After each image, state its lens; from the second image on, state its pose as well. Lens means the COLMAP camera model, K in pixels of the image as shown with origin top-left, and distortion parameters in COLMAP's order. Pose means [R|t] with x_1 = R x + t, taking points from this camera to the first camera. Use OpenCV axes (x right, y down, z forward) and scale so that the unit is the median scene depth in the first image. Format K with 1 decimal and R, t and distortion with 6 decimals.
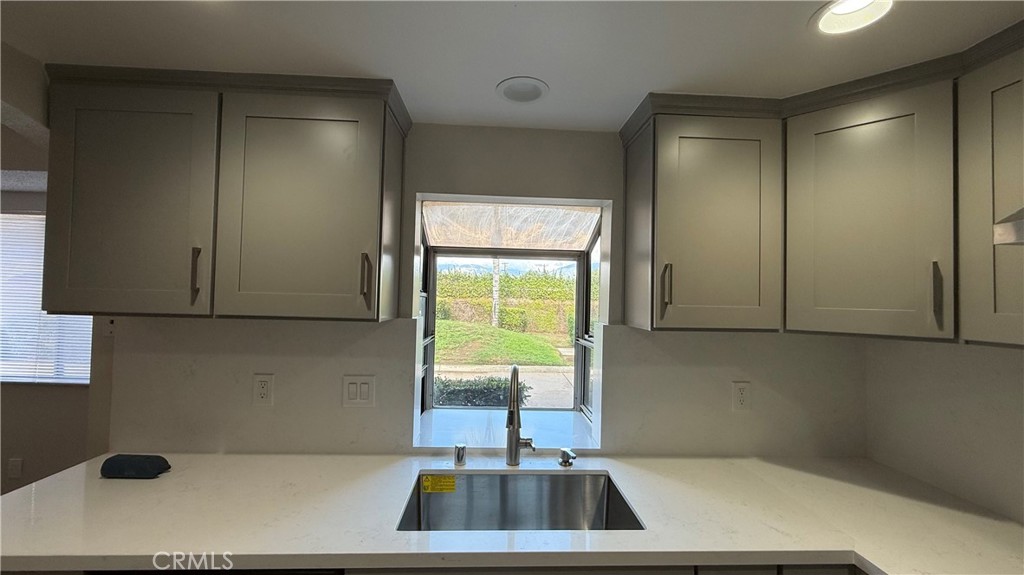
lens RADIAL K [[409.8, 0, 510.4], [0, 409.8, 288.1], [0, 0, 1]] dist [0.001676, 0.000062]
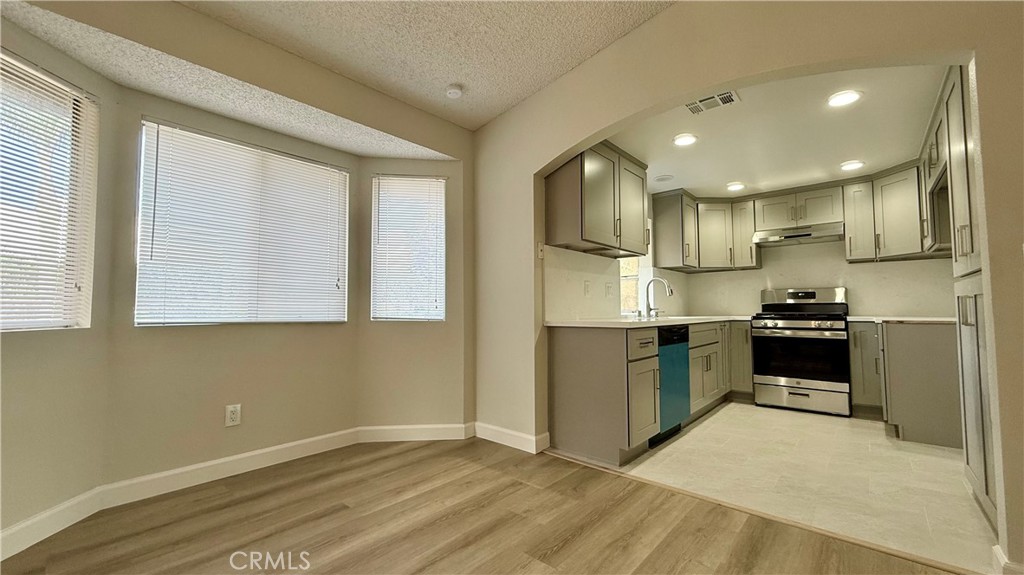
lens RADIAL K [[409.8, 0, 510.4], [0, 409.8, 288.1], [0, 0, 1]] dist [0.001676, 0.000062]
pose [[0.693876, 0.011240, 0.720007, -2.534210], [0.000325, 0.999873, -0.015921, 0.295066], [-0.720094, 0.011281, 0.693784, -0.143643]]
